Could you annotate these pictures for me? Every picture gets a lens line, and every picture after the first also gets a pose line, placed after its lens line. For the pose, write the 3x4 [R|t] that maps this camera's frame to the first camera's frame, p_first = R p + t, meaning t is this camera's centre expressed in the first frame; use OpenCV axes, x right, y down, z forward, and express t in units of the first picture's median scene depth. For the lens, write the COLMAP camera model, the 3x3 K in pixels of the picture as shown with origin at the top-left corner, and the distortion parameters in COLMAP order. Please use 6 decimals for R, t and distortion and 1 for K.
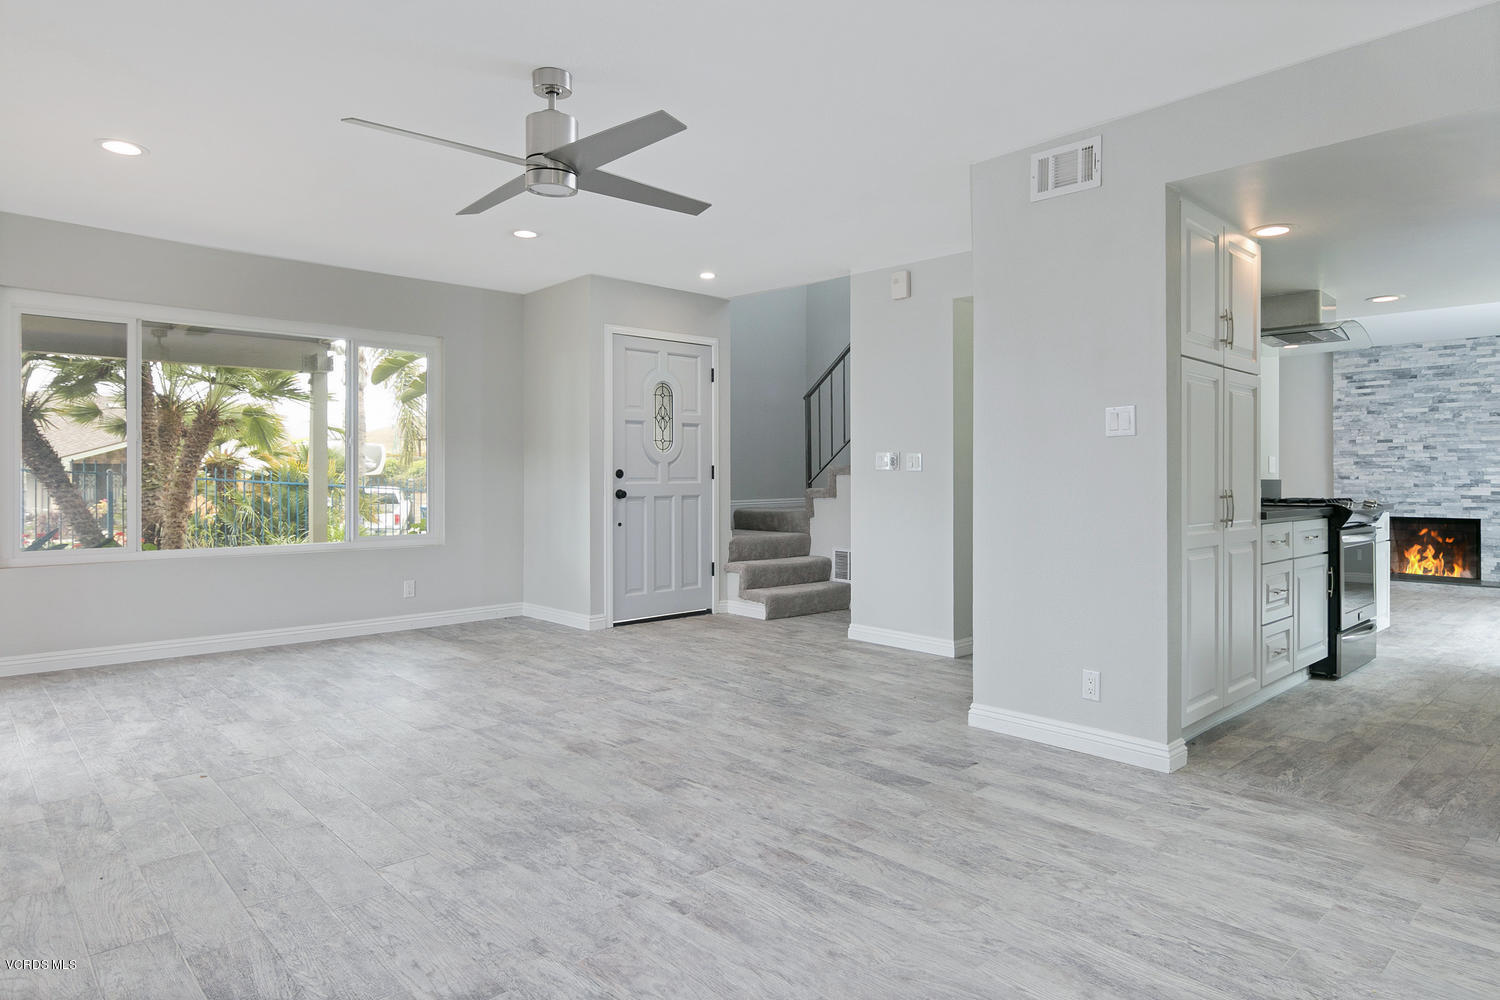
lens RADIAL K [[884.6, 0, 736.9], [0, 884.6, 473.1], [0, 0, 1]] dist [-0.009917, 0.002470]
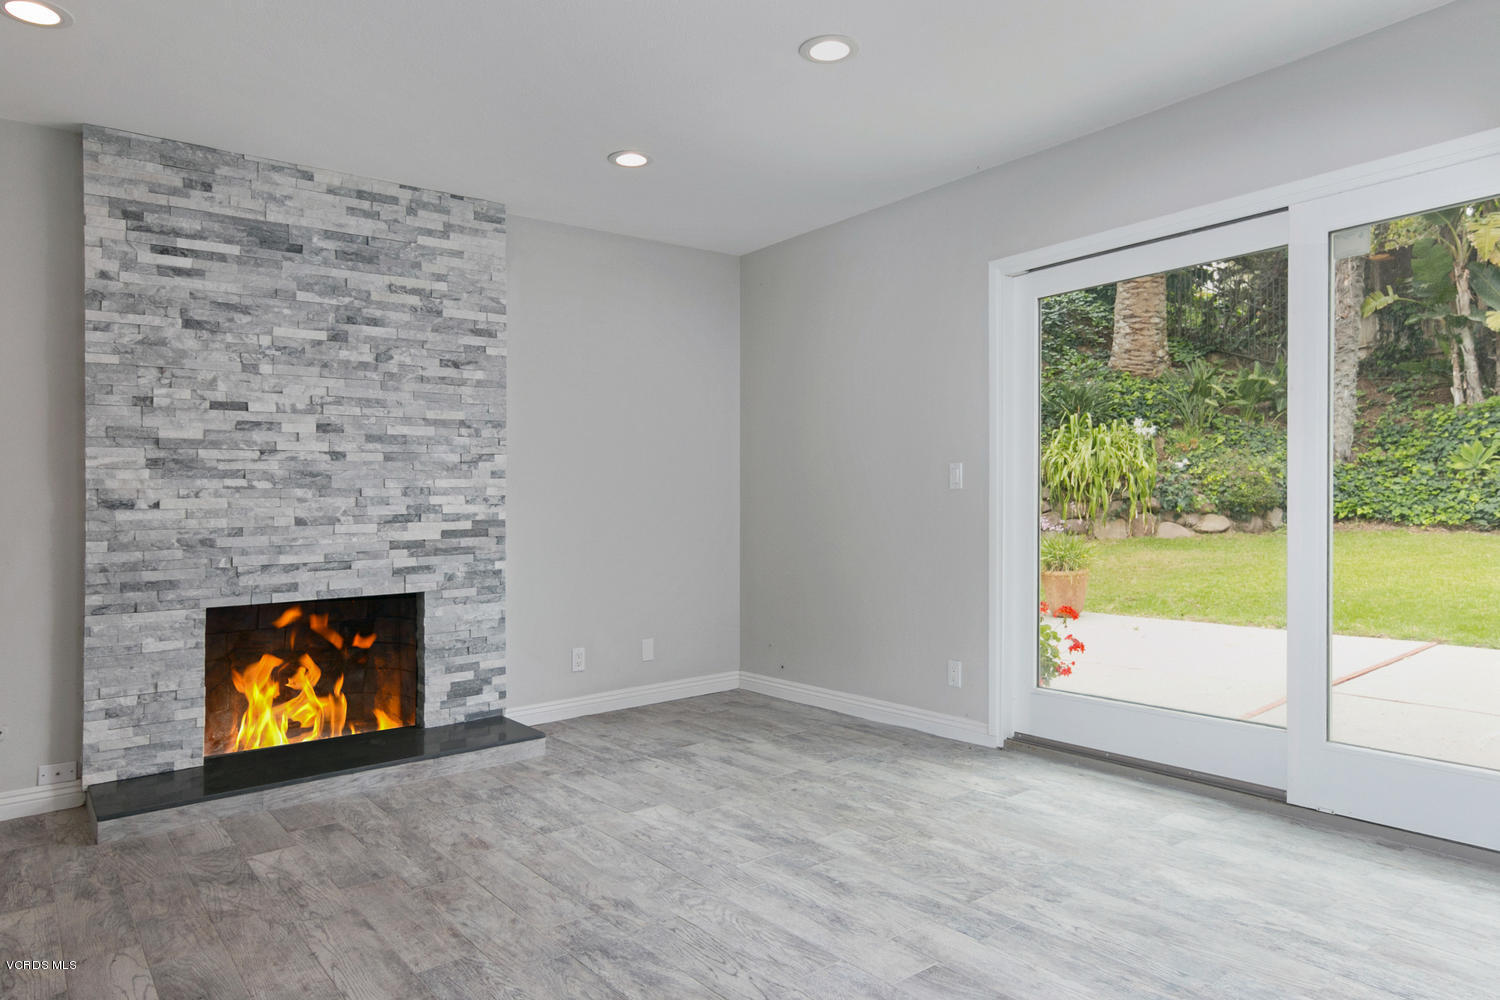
lens RADIAL K [[956.4, 0, 762.5], [0, 956.4, 498.8], [0, 0, 1]] dist [0.004221, -0.001937]
pose [[0.066217, 0.003052, 0.997801, 0.912454], [0.013994, 0.999894, -0.003987, 0.021129], [-0.997707, 0.014227, 0.066167, 1.978218]]
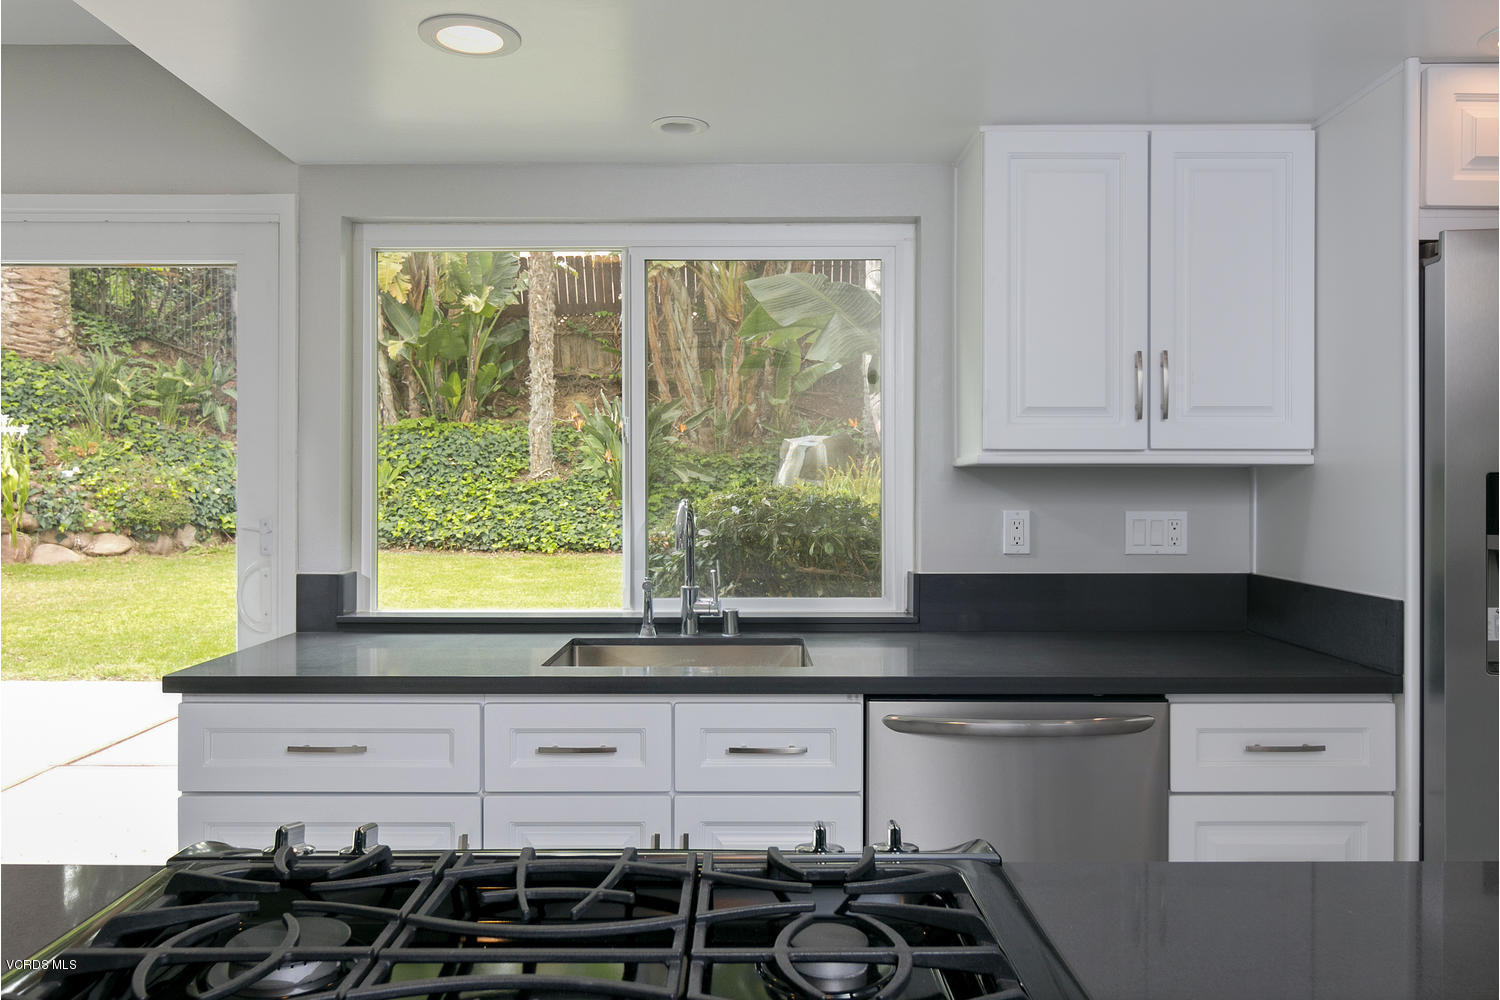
lens RADIAL K [[1065.6, 0, 783.1], [0, 1065.6, 497.8], [0, 0, 1]] dist [-0.006906, 0.001816]
pose [[-0.752301, -0.006157, 0.658791, 0.768444], [-0.005170, 0.999981, 0.003441, -0.051966], [-0.658799, -0.000817, -0.752318, 1.642623]]
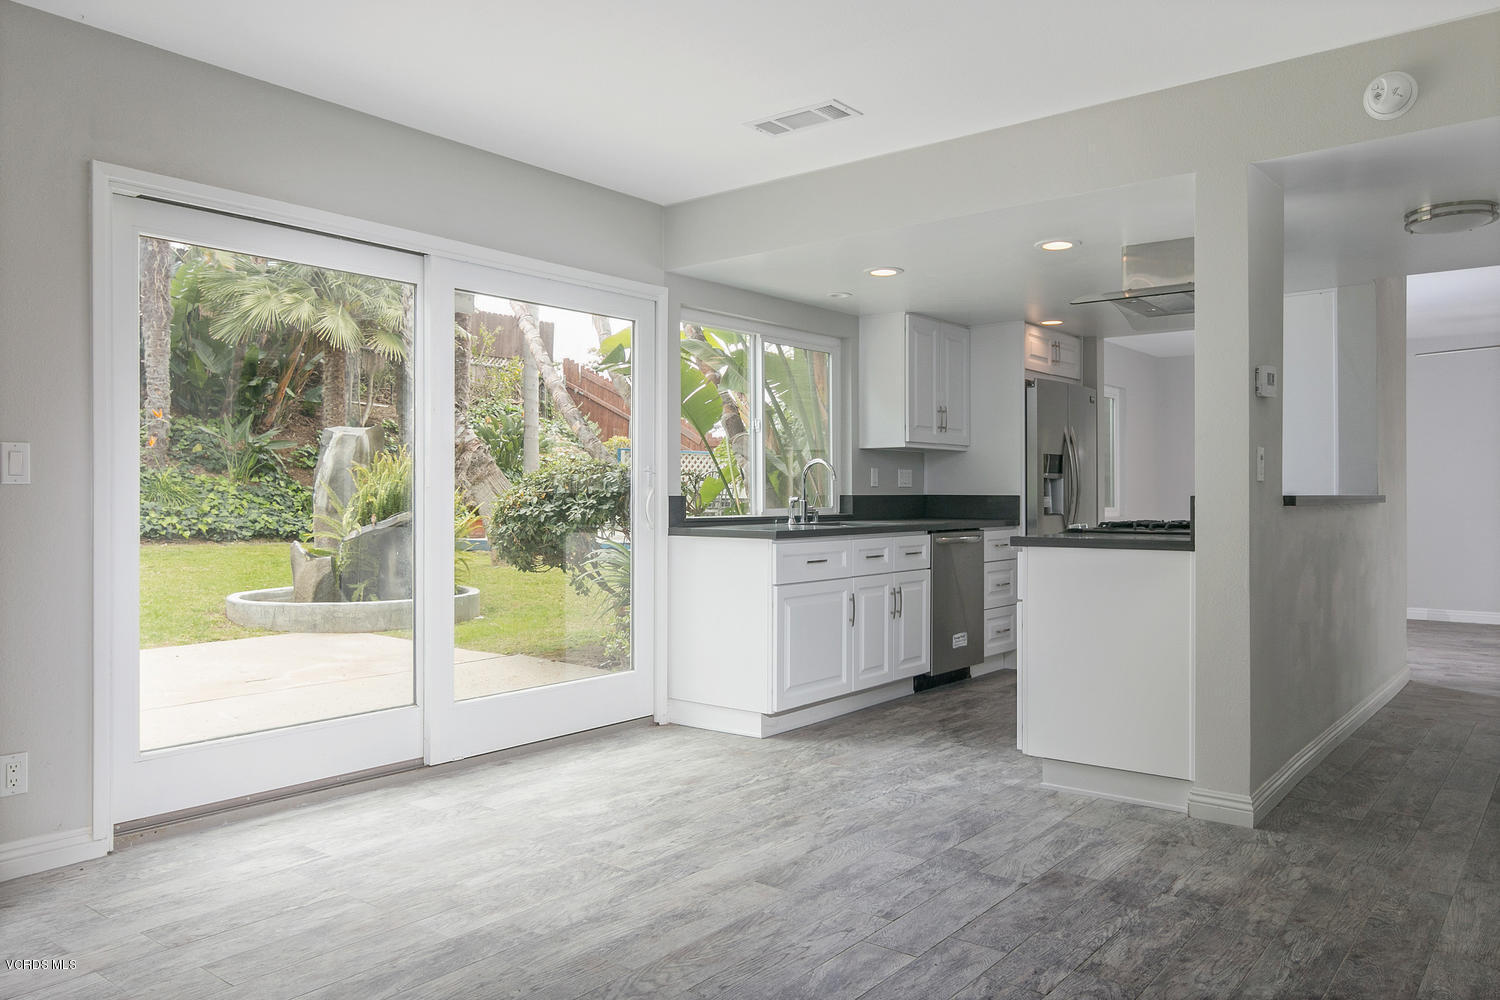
lens RADIAL K [[1065.6, 0, 750.3], [0, 1065.6, 496.9], [0, 0, 1]] dist [-0.006906, 0.001816]
pose [[-0.988302, 0.000478, -0.152509, 1.703416], [0.001130, 0.999991, -0.004188, 0.021257], [0.152506, -0.004312, -0.988293, 2.779922]]
